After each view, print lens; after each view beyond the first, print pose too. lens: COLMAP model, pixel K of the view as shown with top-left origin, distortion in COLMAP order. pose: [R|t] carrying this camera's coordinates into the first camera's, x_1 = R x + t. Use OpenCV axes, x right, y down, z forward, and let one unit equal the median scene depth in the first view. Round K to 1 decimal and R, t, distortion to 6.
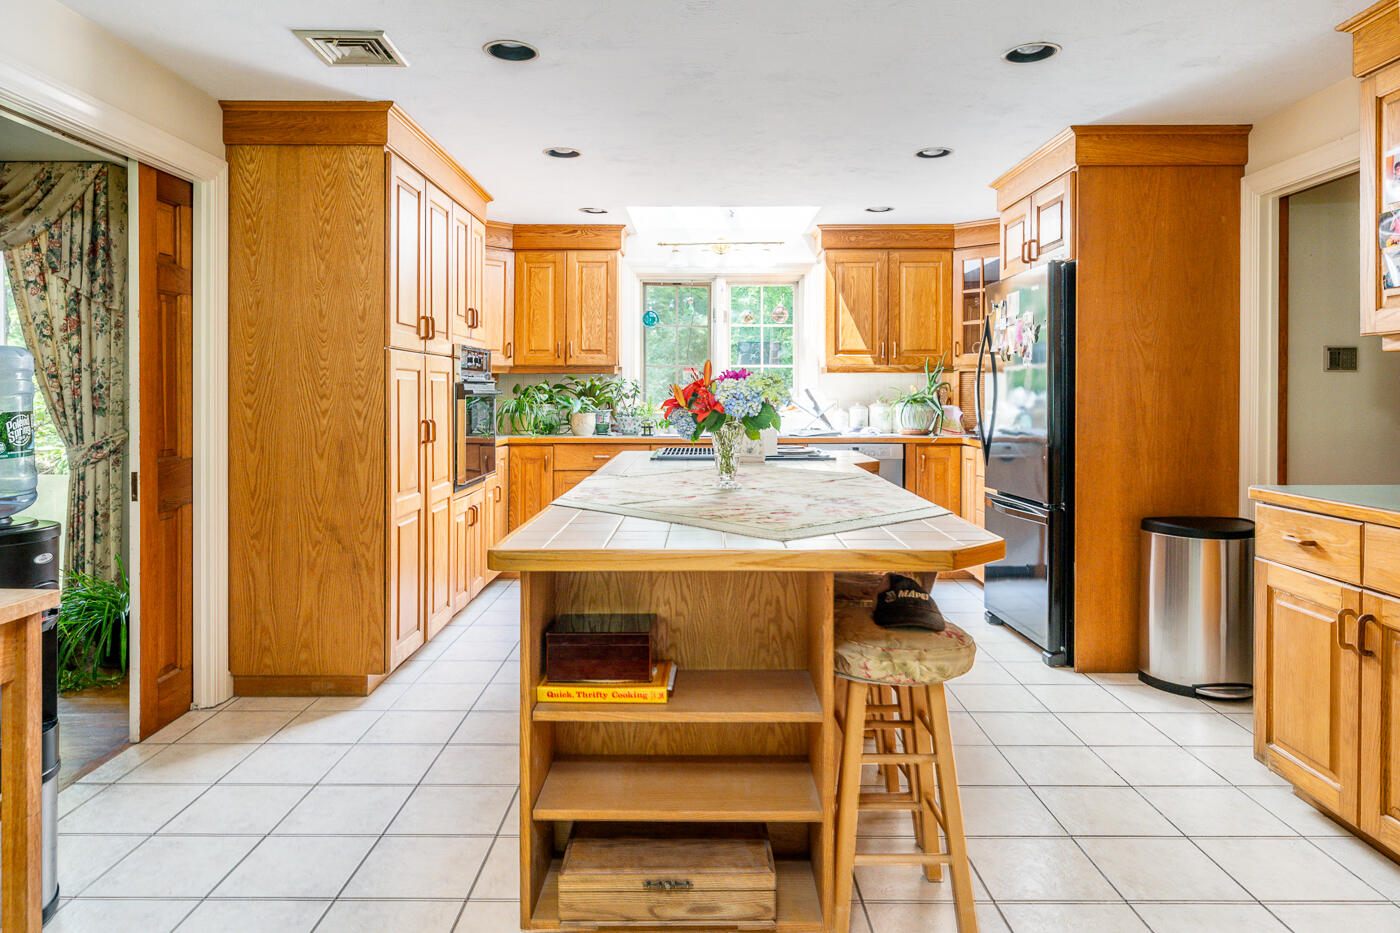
lens RADIAL K [[885.2, 0, 695.3], [0, 885.2, 397.8], [0, 0, 1]] dist [0.003186, -0.006906]
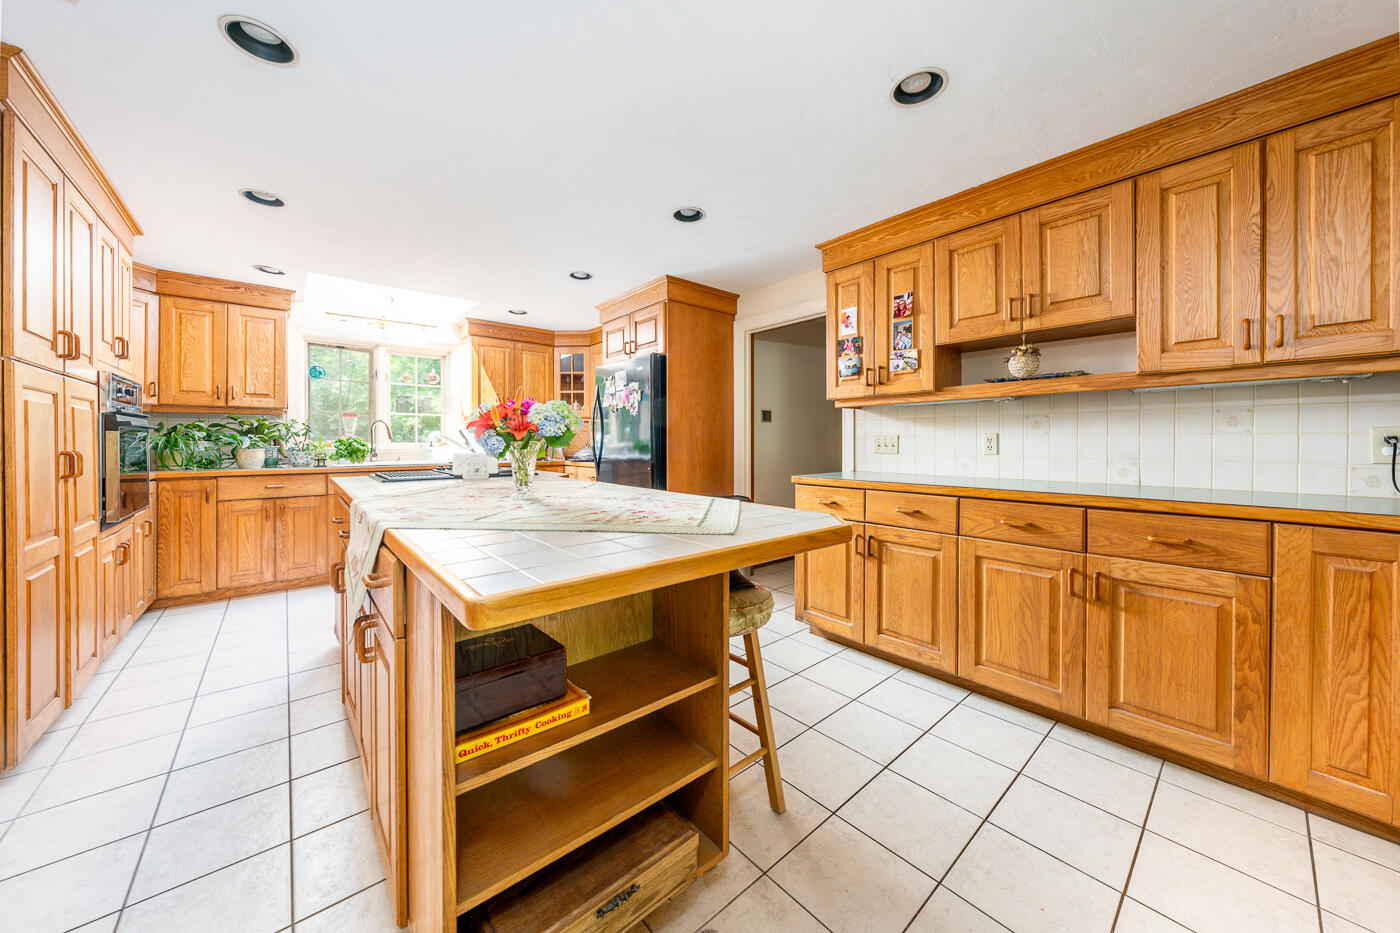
lens RADIAL K [[482.6, 0, 693.8], [0, 482.6, 445.9], [0, 0, 1]] dist [-0.004909, 0.000377]
pose [[0.762660, -0.006794, 0.646764, -0.119585], [0.004898, 0.999977, 0.004729, 0.017518], [-0.646781, -0.000439, 0.762676, 0.210528]]
